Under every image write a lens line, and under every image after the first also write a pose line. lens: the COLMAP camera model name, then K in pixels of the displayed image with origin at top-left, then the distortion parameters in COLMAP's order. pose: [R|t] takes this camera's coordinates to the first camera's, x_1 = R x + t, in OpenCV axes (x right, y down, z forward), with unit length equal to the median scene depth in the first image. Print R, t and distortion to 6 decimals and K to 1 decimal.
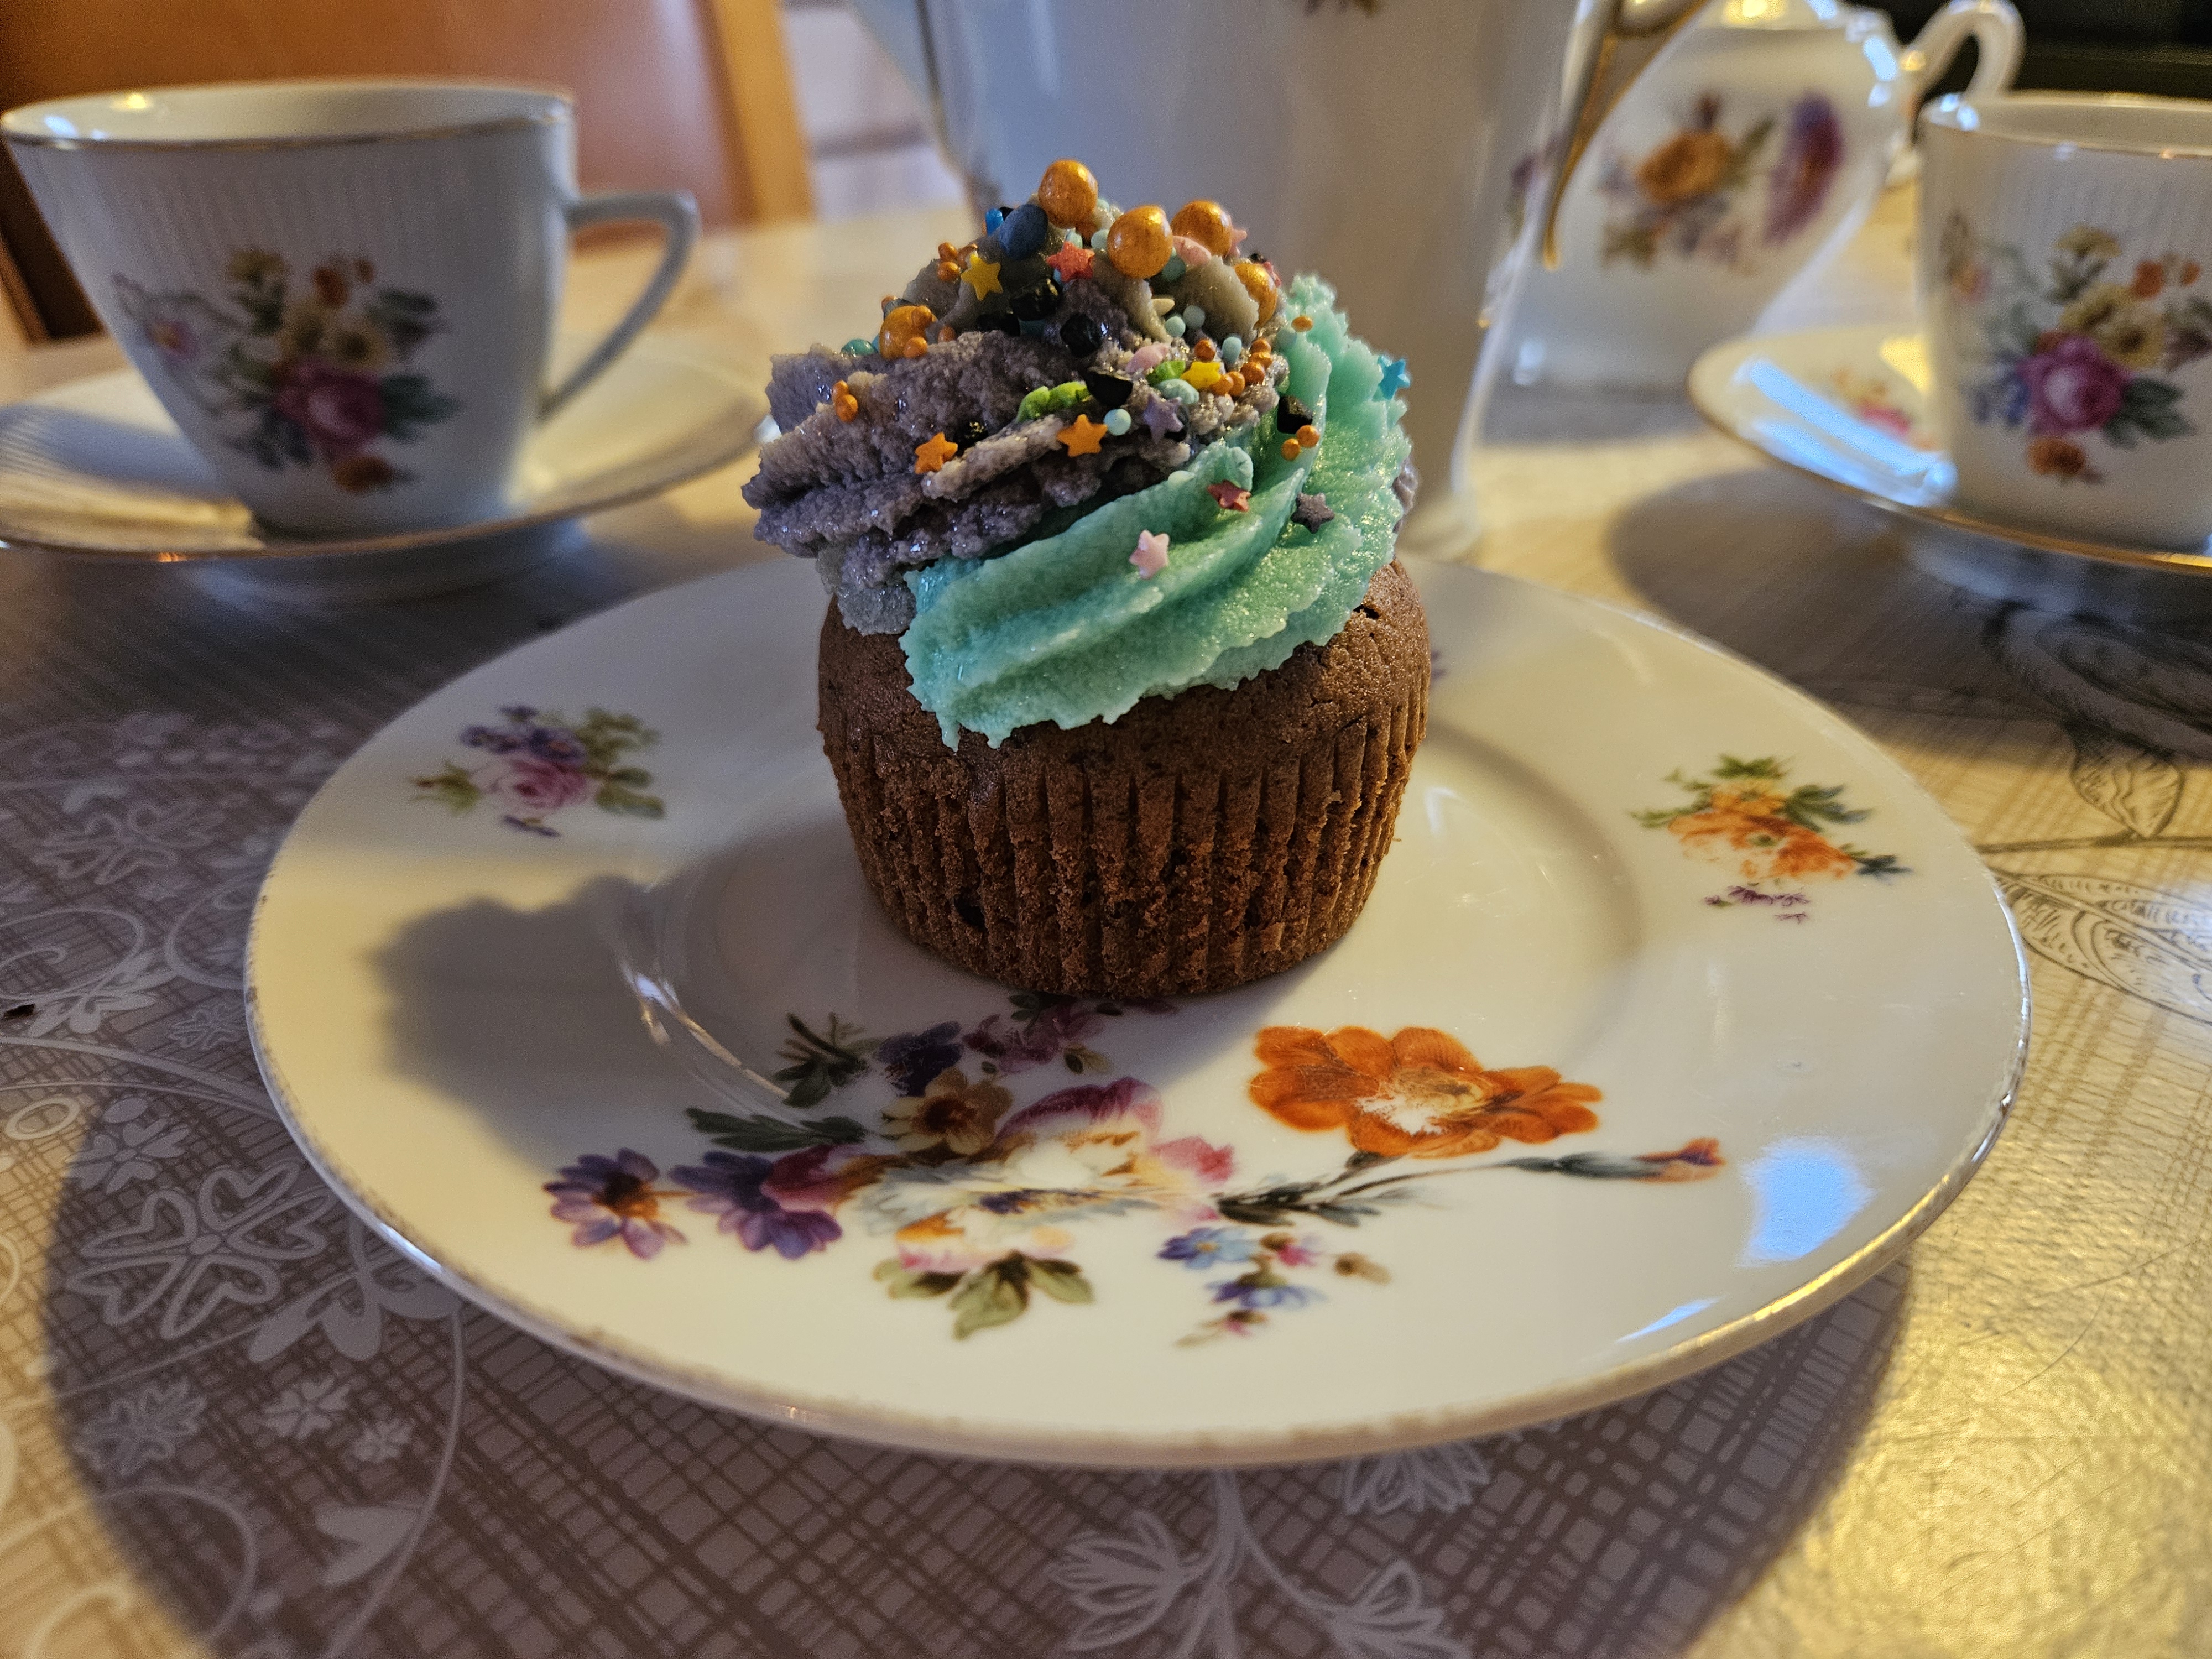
lens RADIAL K [[1671.4, 0, 1149.5], [0, 1671.4, 881.7], [0, 0, 1]] dist [-0.011932, -0.031950]
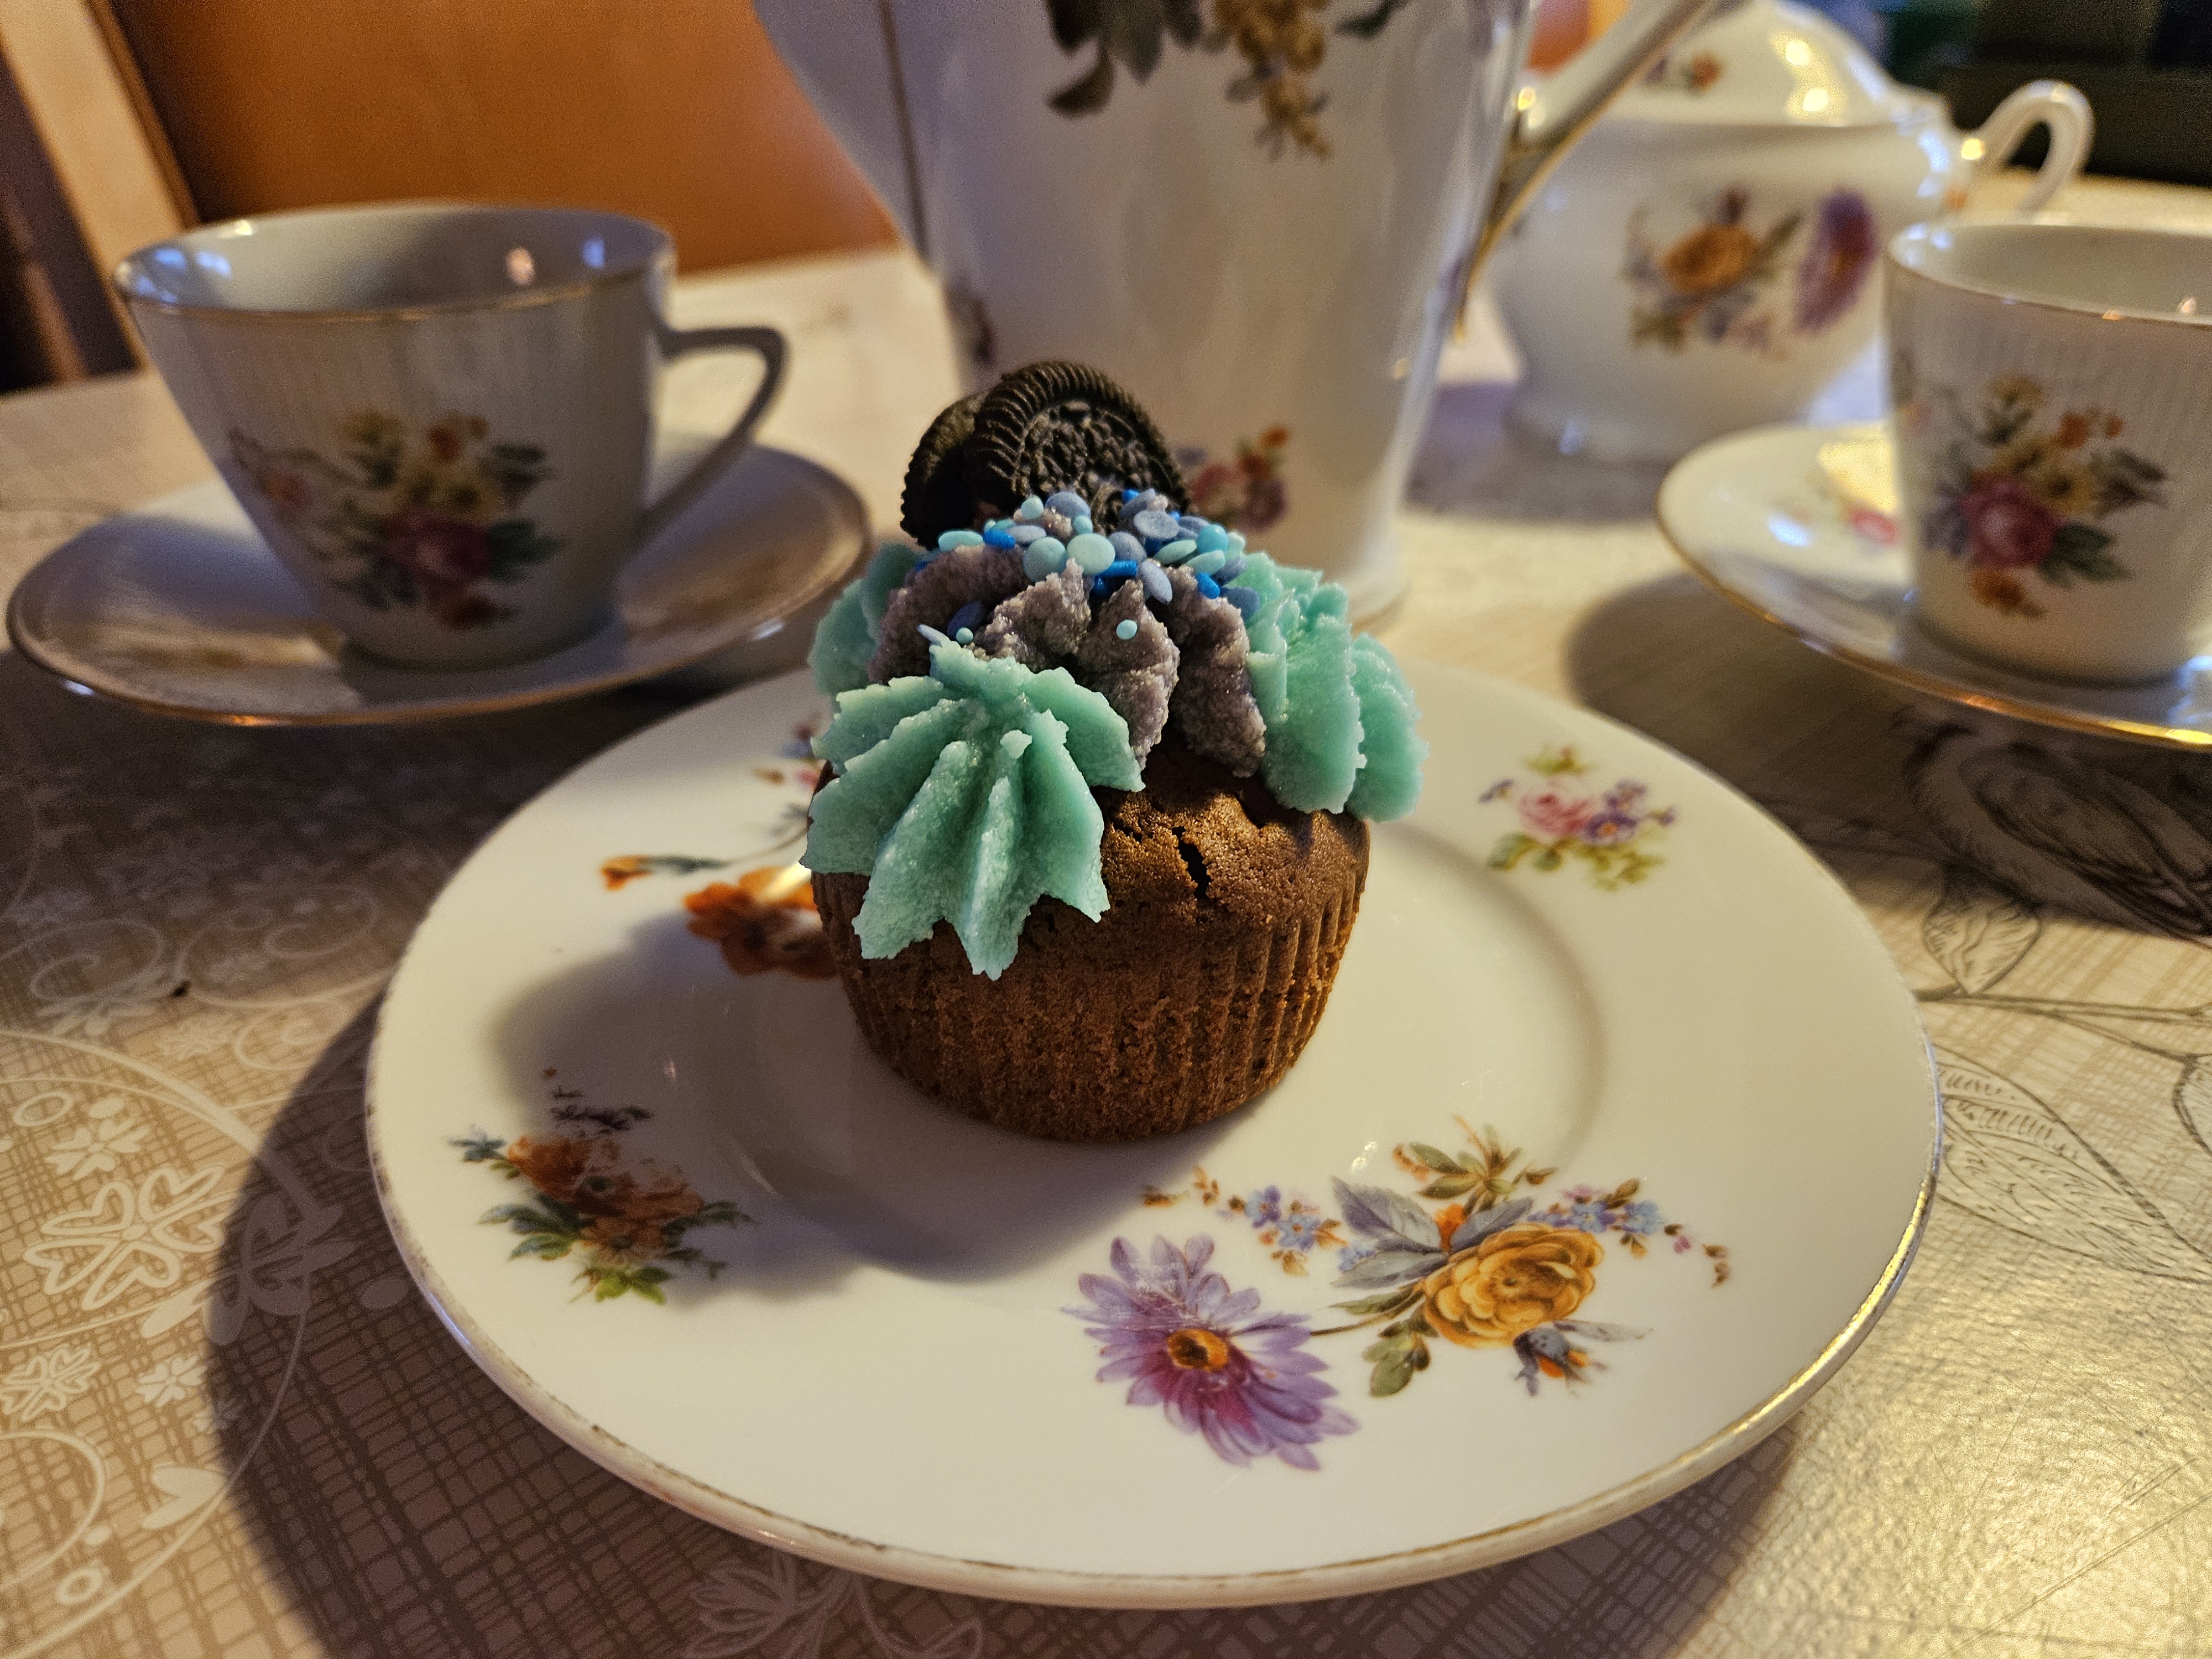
lens RADIAL K [[1671.4, 0, 1127.4], [0, 1671.4, 834.5], [0, 0, 1]] dist [-0.011932, -0.031950]
pose [[0.989413, 0.070957, -0.126598, 0.310124], [-0.071207, 0.997458, 0.002553, -0.137897], [0.126458, 0.006489, 0.991951, -0.144604]]
